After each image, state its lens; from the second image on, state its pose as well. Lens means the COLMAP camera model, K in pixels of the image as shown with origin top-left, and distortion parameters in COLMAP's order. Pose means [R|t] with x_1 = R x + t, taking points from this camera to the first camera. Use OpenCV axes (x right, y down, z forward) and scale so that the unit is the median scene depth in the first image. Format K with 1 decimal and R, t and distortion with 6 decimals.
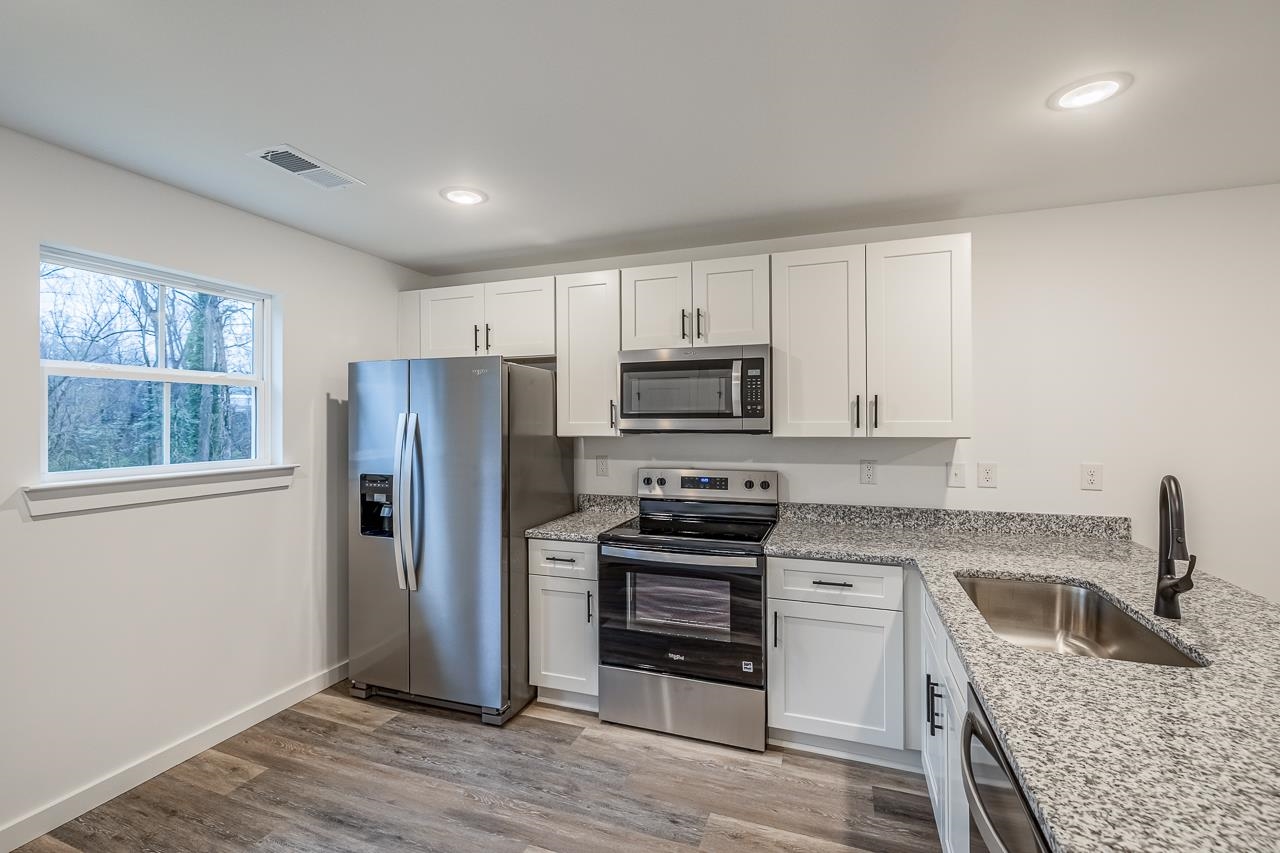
lens RADIAL K [[557.9, 0, 646.3], [0, 557.9, 411.7], [0, 0, 1]] dist [-0.000696, 0.000125]
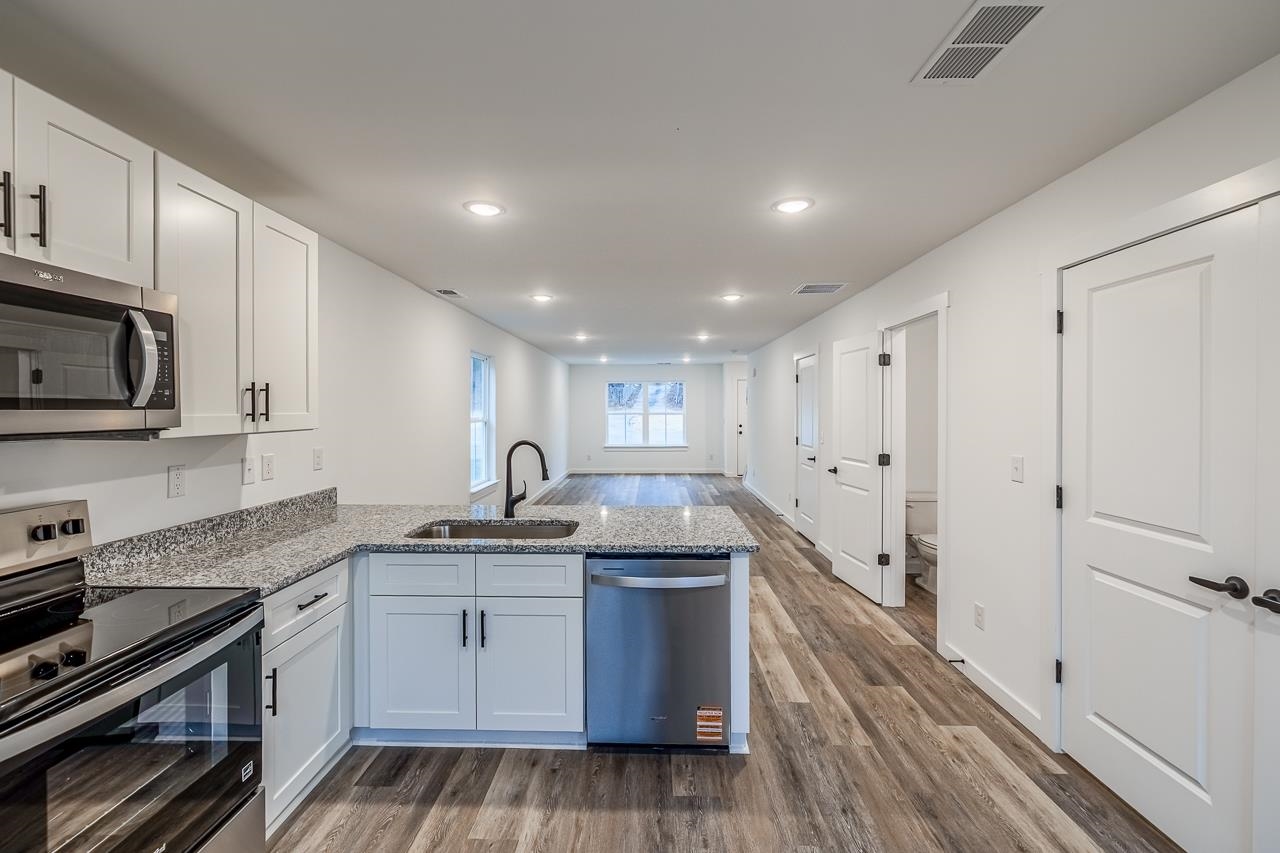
lens RADIAL K [[557.9, 0, 646.3], [0, 557.9, 411.7], [0, 0, 1]] dist [-0.000696, 0.000125]
pose [[-0.315811, 0.001136, 0.948822, -0.566506], [-0.005458, 0.999981, -0.003014, 0.013190], [-0.948807, -0.006131, -0.315798, 0.683009]]
